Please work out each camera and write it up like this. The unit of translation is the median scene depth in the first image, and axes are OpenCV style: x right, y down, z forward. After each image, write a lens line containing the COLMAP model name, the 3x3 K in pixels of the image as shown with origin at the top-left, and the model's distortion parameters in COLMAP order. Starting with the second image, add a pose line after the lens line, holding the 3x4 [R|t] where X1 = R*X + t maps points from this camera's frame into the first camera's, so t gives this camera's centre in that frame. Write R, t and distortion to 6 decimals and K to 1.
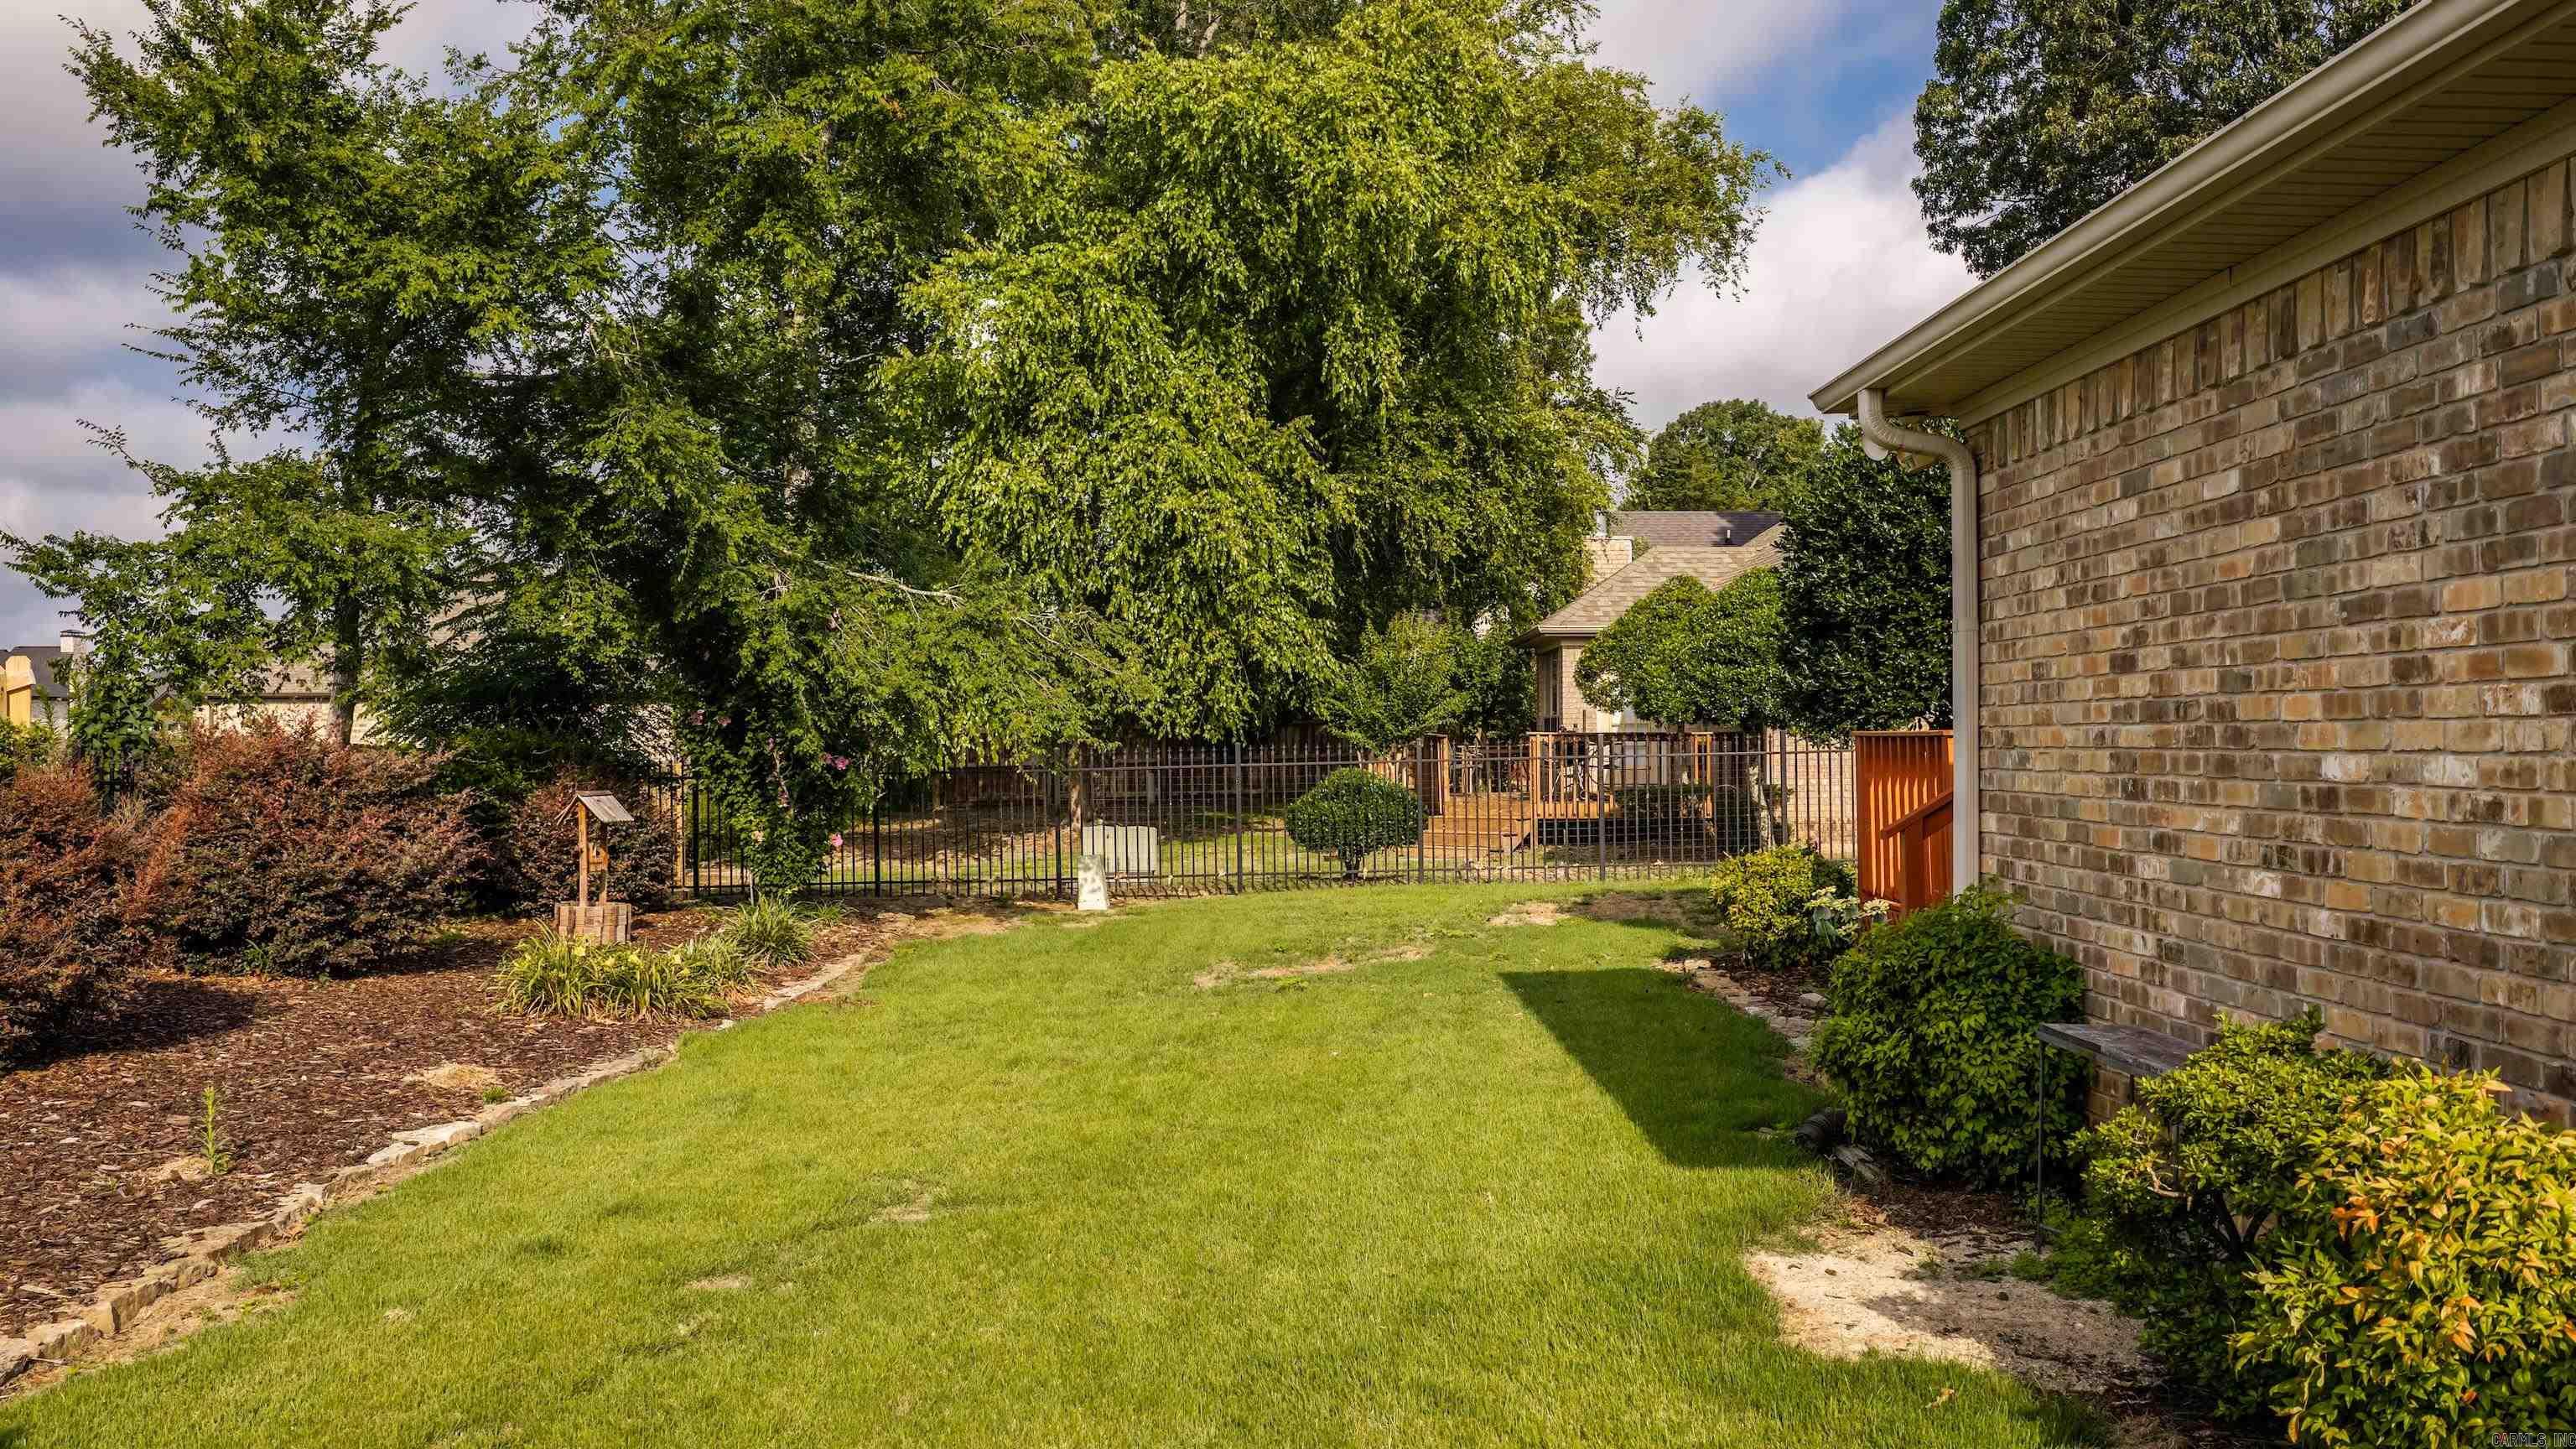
lens RADIAL K [[2133.7, 0, 1281.5], [0, 2133.7, 742.1], [0, 0, 1]] dist [0.035618, -0.076531]
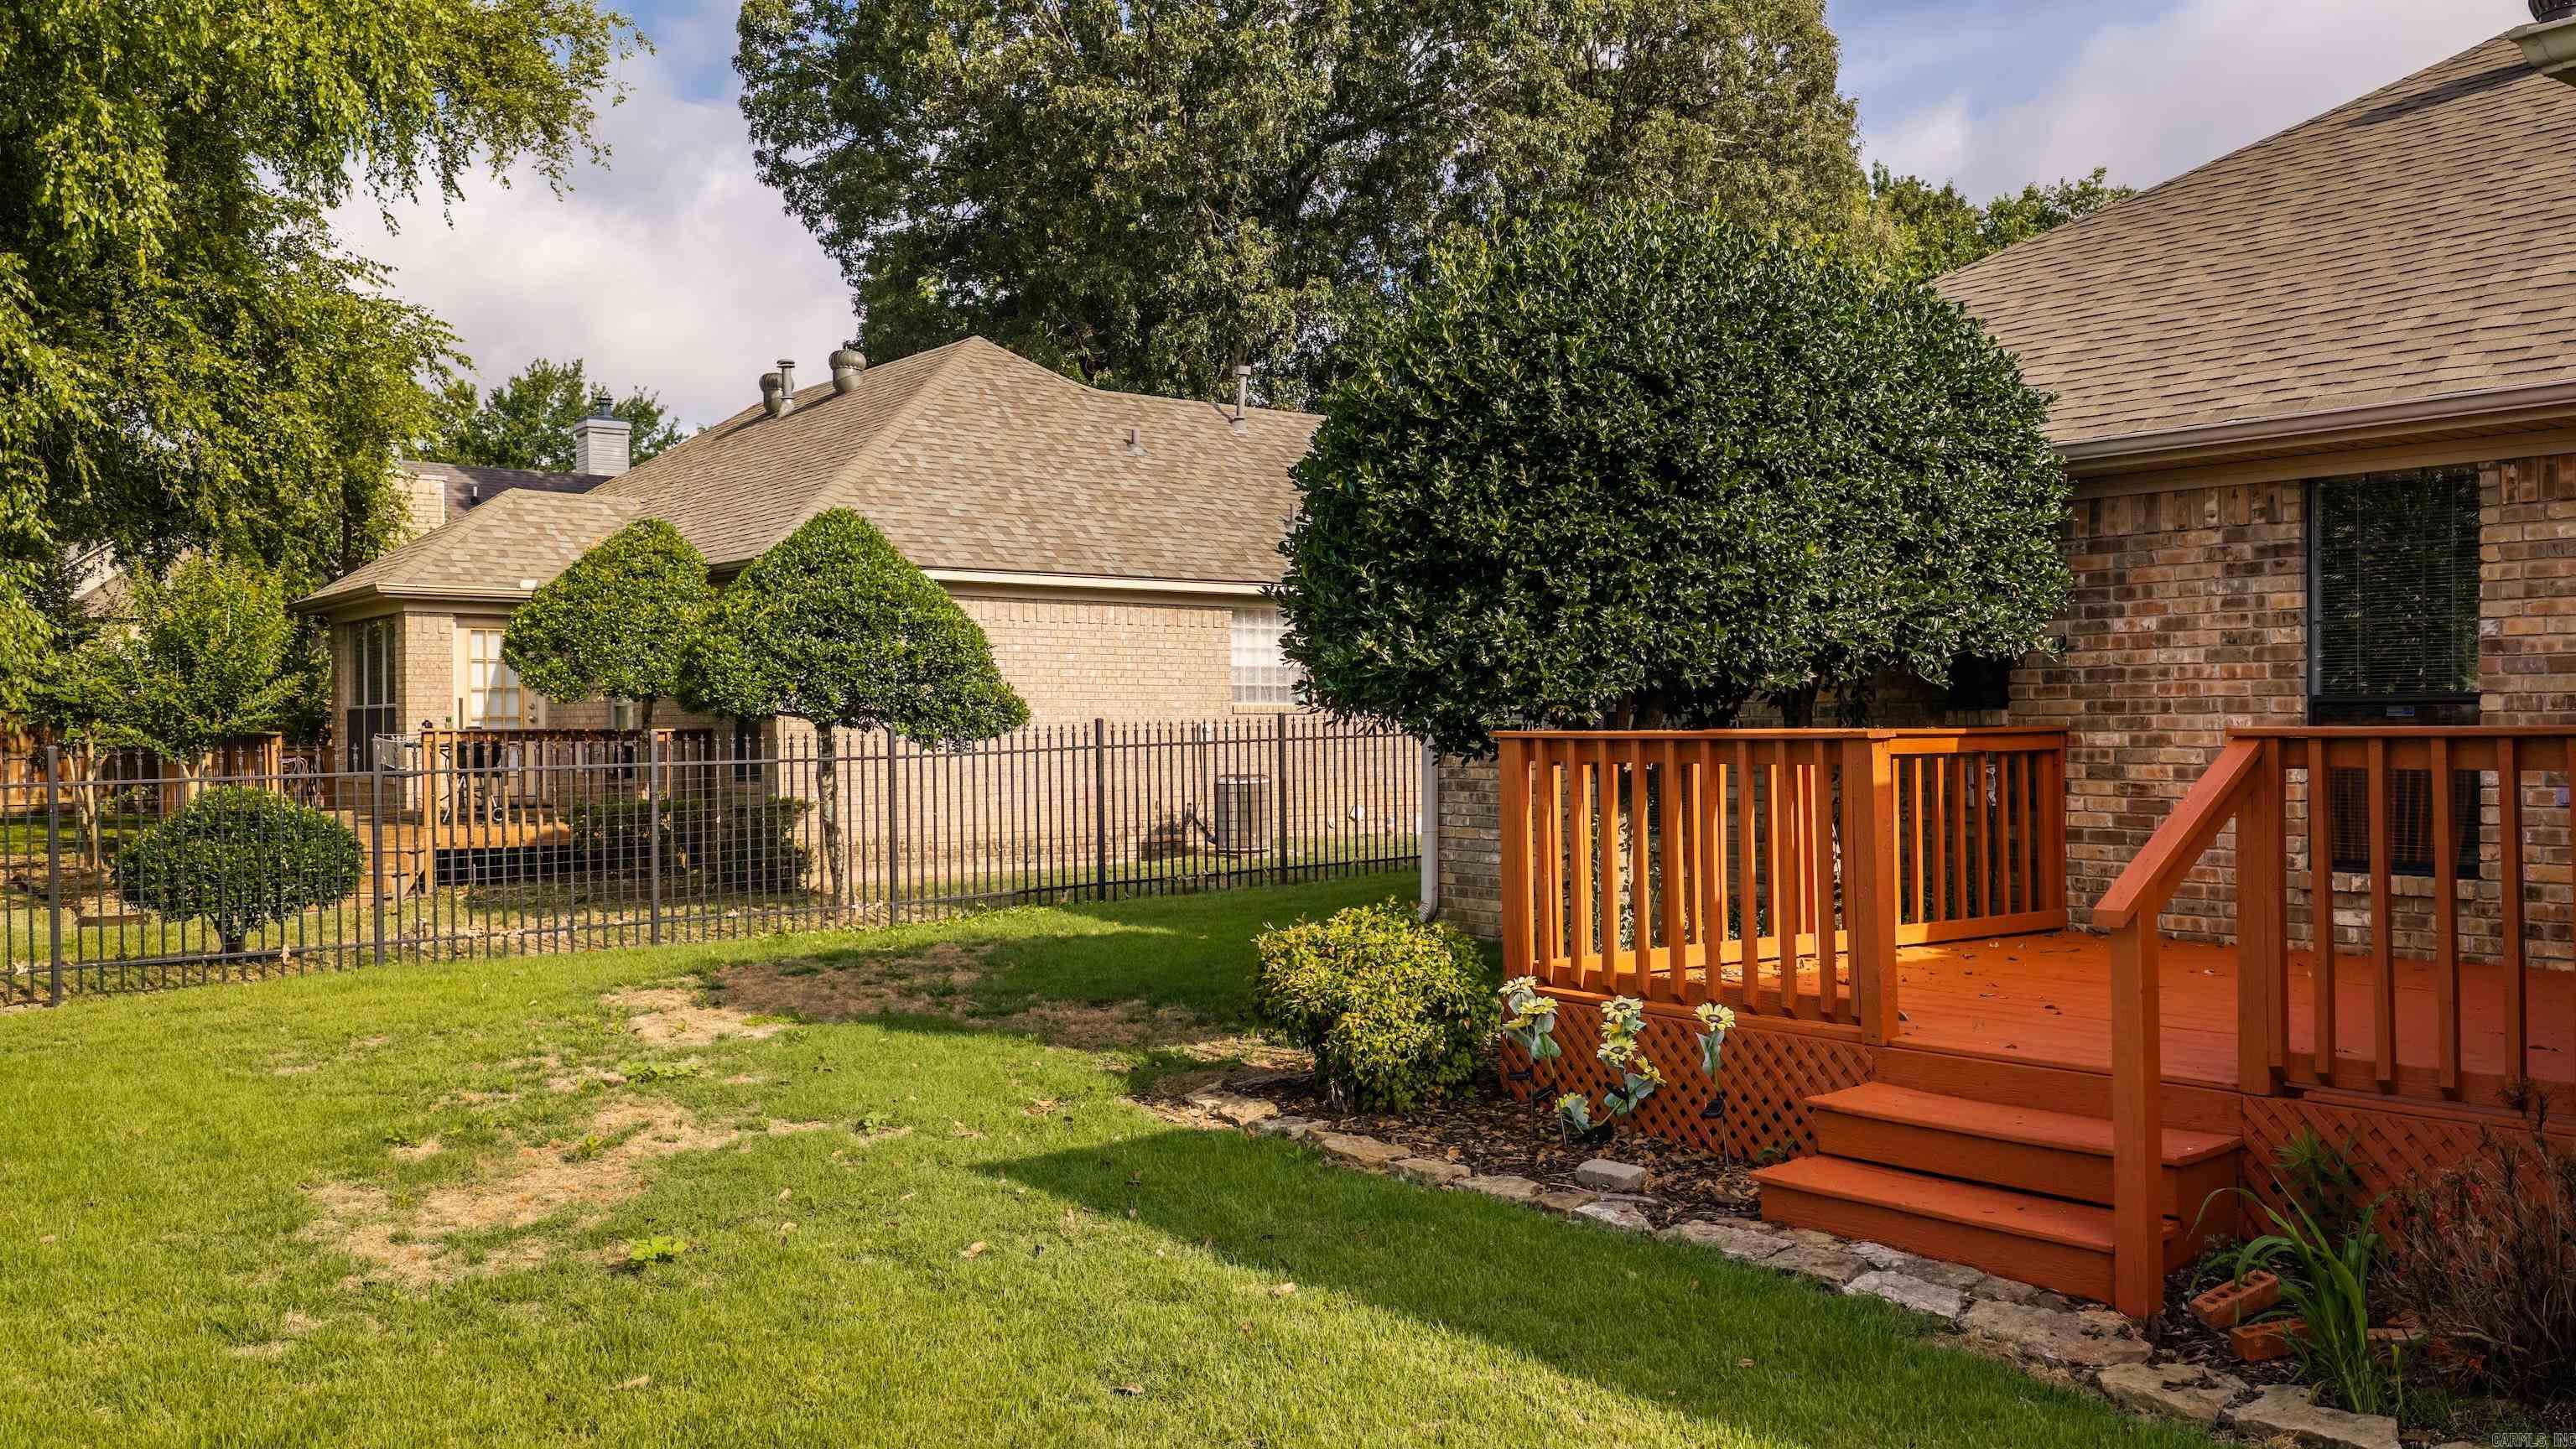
lens RADIAL K [[2133.7, 0, 1281.5], [0, 2133.7, 742.1], [0, 0, 1]] dist [0.035618, -0.076531]
pose [[0.796876, -0.001189, 0.604142, -0.076680], [0.000140, 0.999998, 0.001784, -0.001243], [-0.604143, -0.001337, 0.796874, 0.229988]]
